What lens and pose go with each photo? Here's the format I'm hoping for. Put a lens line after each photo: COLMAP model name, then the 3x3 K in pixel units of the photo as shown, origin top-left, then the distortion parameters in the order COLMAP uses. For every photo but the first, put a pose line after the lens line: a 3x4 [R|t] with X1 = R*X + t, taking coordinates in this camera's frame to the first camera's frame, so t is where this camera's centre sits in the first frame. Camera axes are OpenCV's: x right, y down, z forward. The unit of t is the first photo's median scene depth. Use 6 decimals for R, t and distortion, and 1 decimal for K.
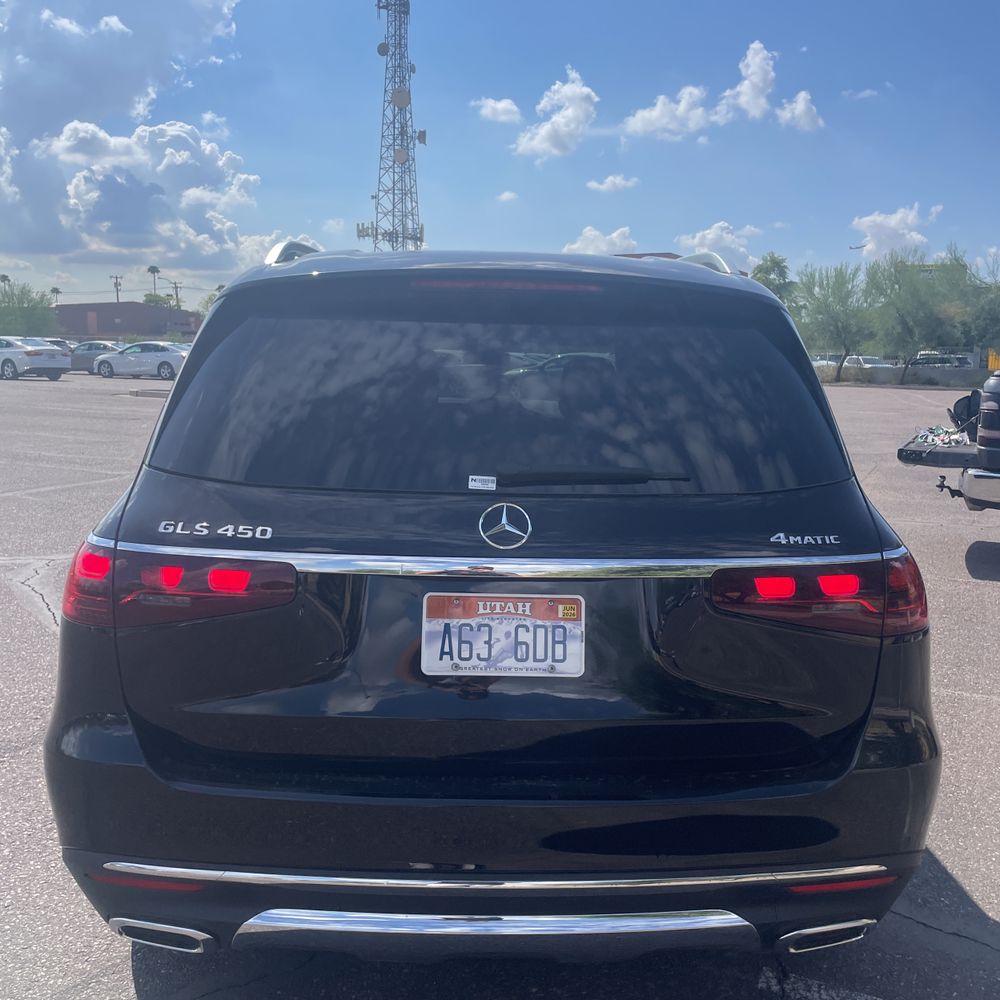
lens RADIAL K [[1038.5, 0, 500.0], [0, 1038.5, 500.0], [0, 0, 1]] dist [0.061021, -0.052761]
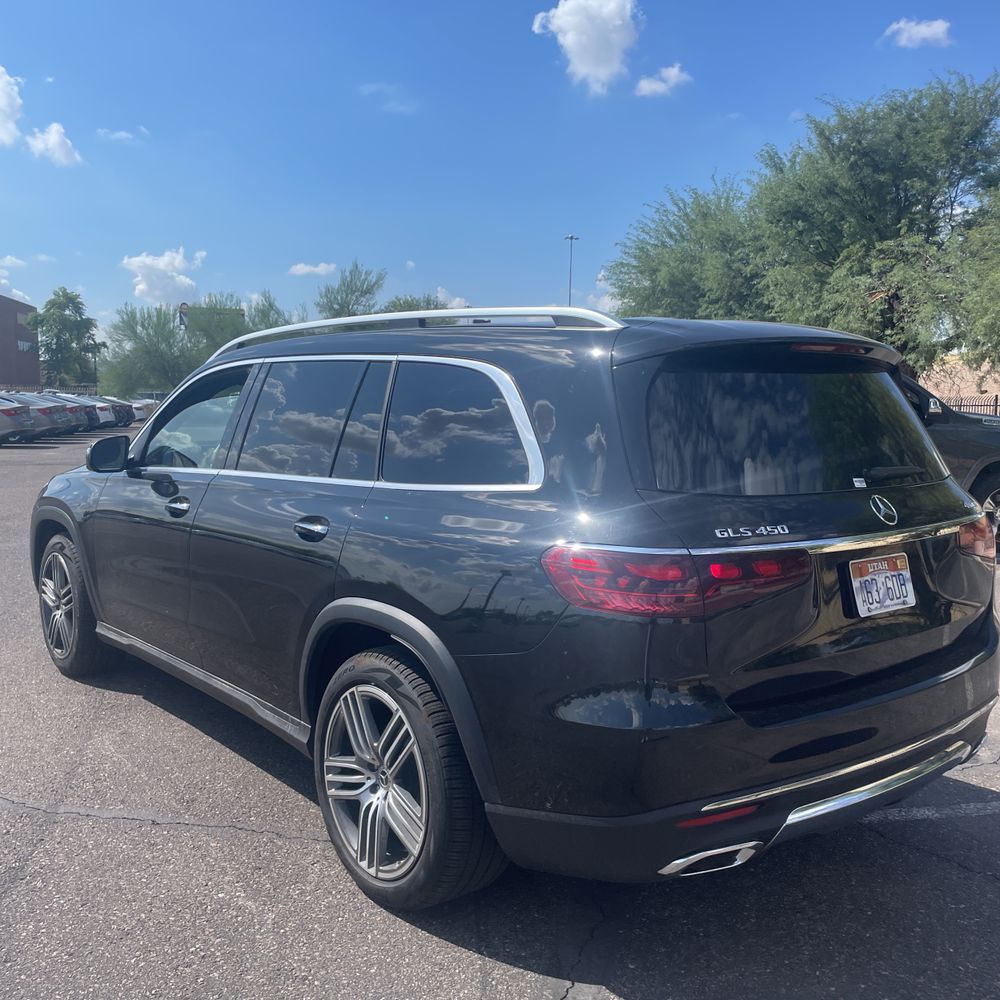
lens RADIAL K [[1058.7, 0, 500.0], [0, 1058.7, 500.0], [0, 0, 1]] dist [0.013652, -0.019131]
pose [[0.789750, -0.069184, 0.609515, -1.335636], [0.092291, 0.995710, -0.006563, -0.030183], [-0.606447, 0.061436, 0.792747, 0.124001]]
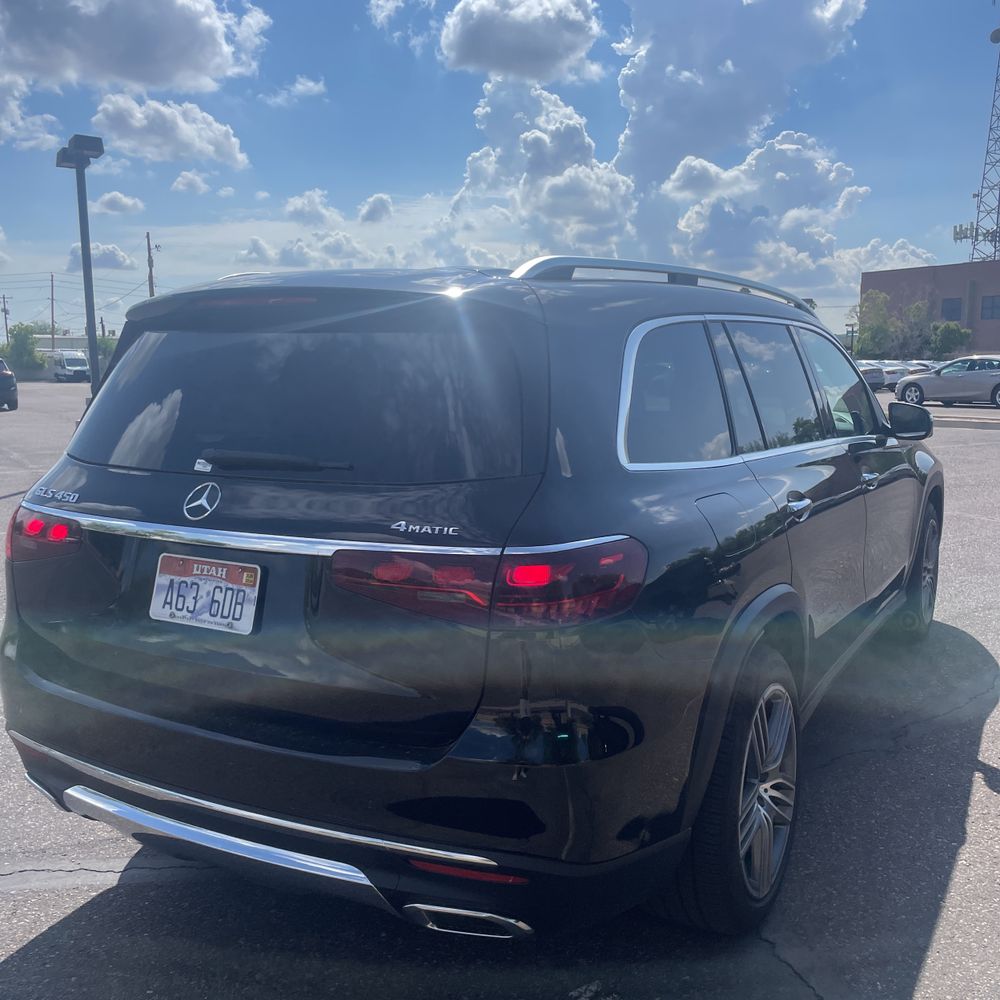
lens RADIAL K [[1033.3, 0, 500.0], [0, 1033.3, 500.0], [0, 0, 1]] dist [0.017806, 0.006167]
pose [[0.847652, 0.044314, -0.528698, 0.911395], [-0.051630, 0.998666, 0.000927, 0.004412], [0.528034, 0.026511, 0.848809, 0.166006]]
